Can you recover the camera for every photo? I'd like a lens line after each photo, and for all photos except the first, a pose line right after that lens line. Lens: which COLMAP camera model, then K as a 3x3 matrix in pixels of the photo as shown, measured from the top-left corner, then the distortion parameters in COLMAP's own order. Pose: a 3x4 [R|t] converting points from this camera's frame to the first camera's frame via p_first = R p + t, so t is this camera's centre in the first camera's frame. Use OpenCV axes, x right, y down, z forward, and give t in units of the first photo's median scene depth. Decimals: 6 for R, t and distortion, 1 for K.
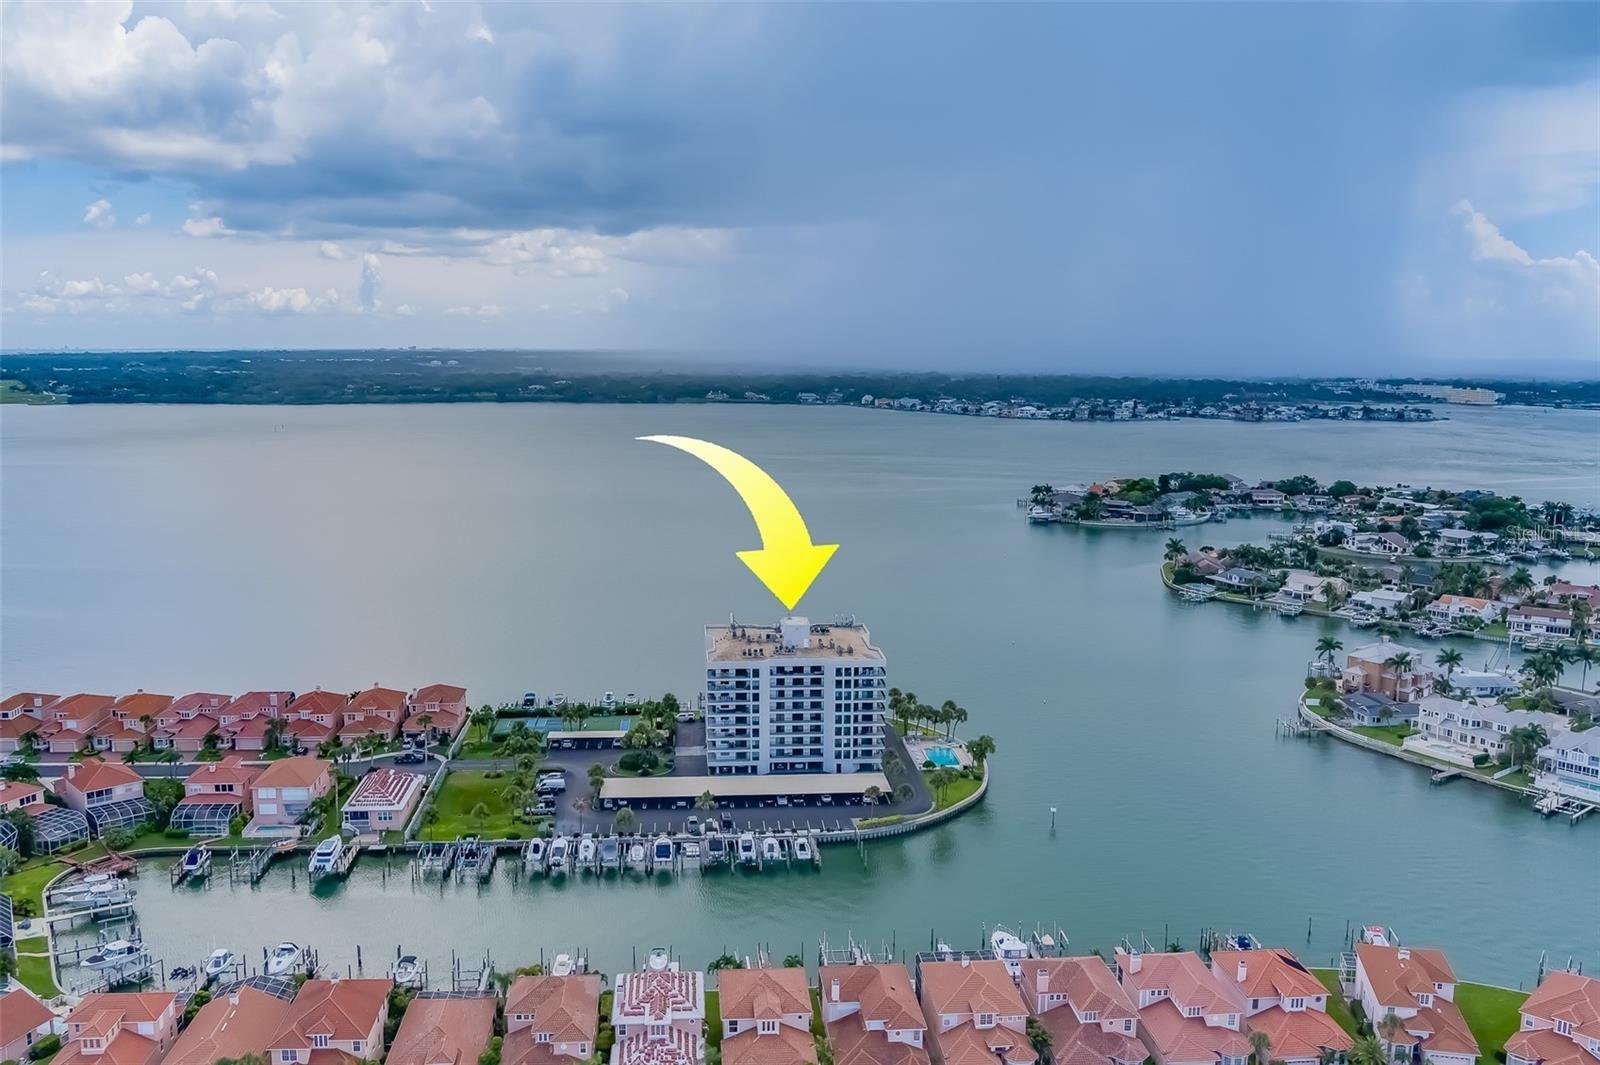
lens RADIAL K [[1296.2, 0, 790.0], [0, 1296.2, 536.9], [0, 0, 1]] dist [-0.047788, -0.020324]
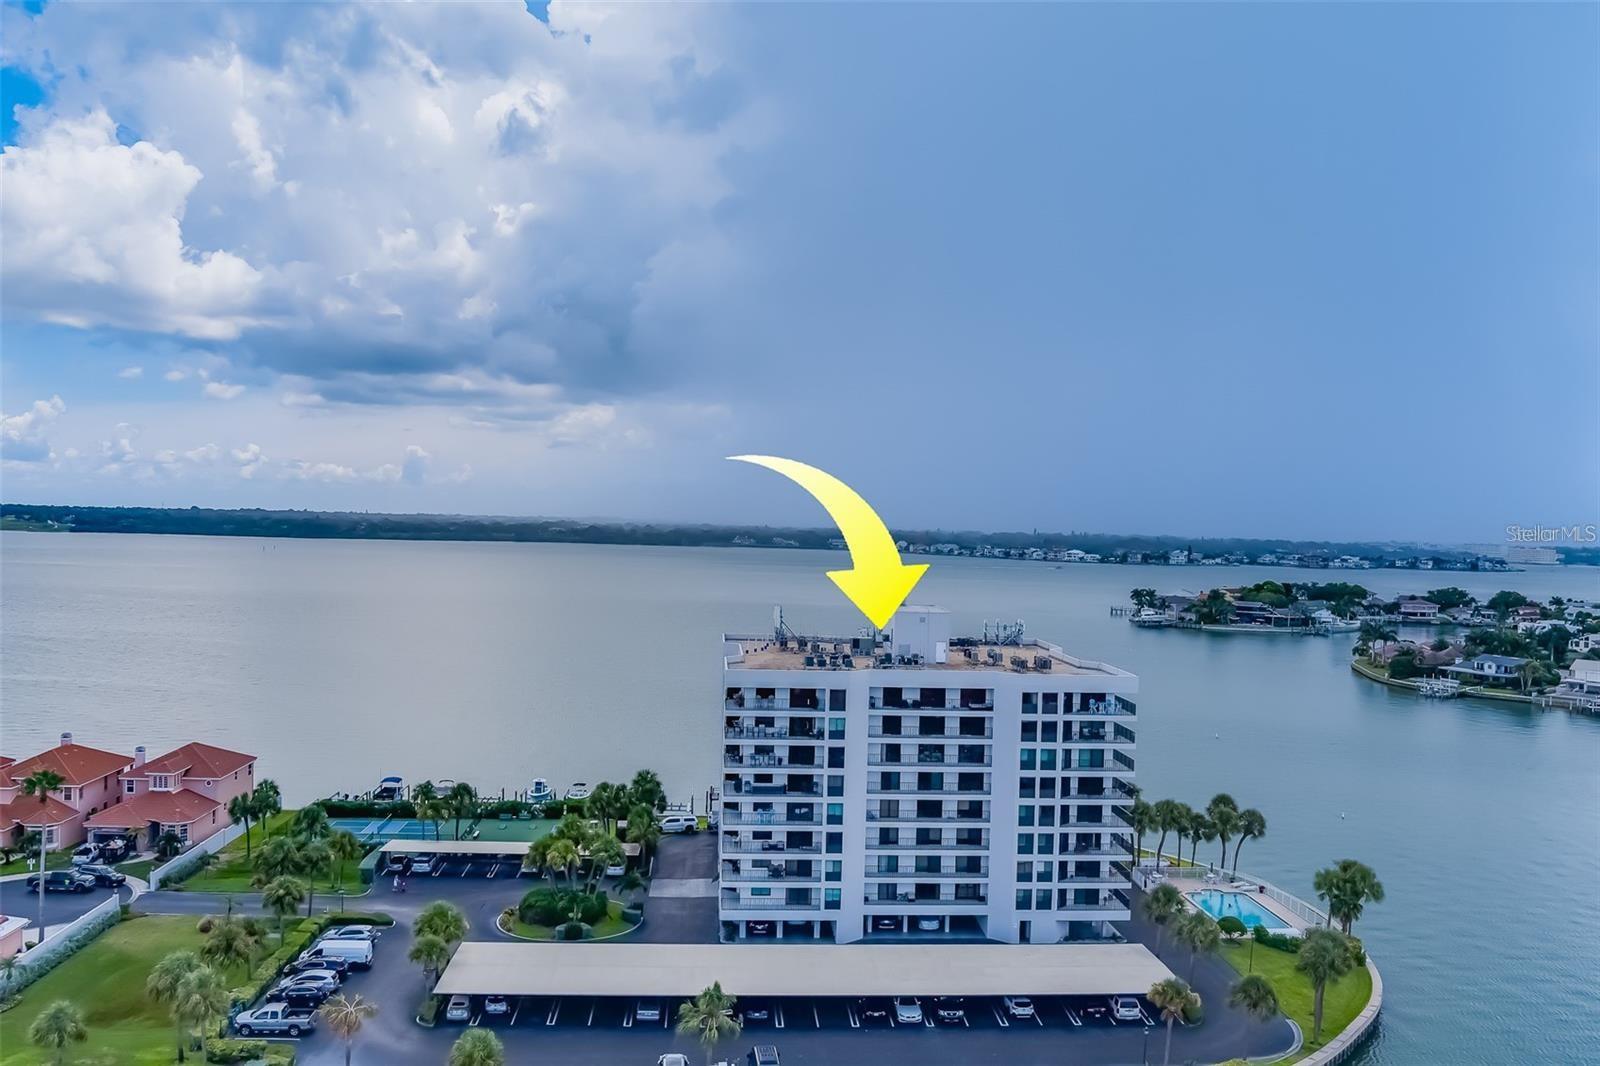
lens RADIAL K [[1296.2, 0, 790.4], [0, 1296.2, 528.2], [0, 0, 1]] dist [-0.047788, -0.020324]
pose [[0.999655, 0.017295, -0.019763, -0.033837], [-0.019783, 0.990840, -0.133586, 0.104923], [0.017272, 0.133931, 0.990840, 0.558508]]
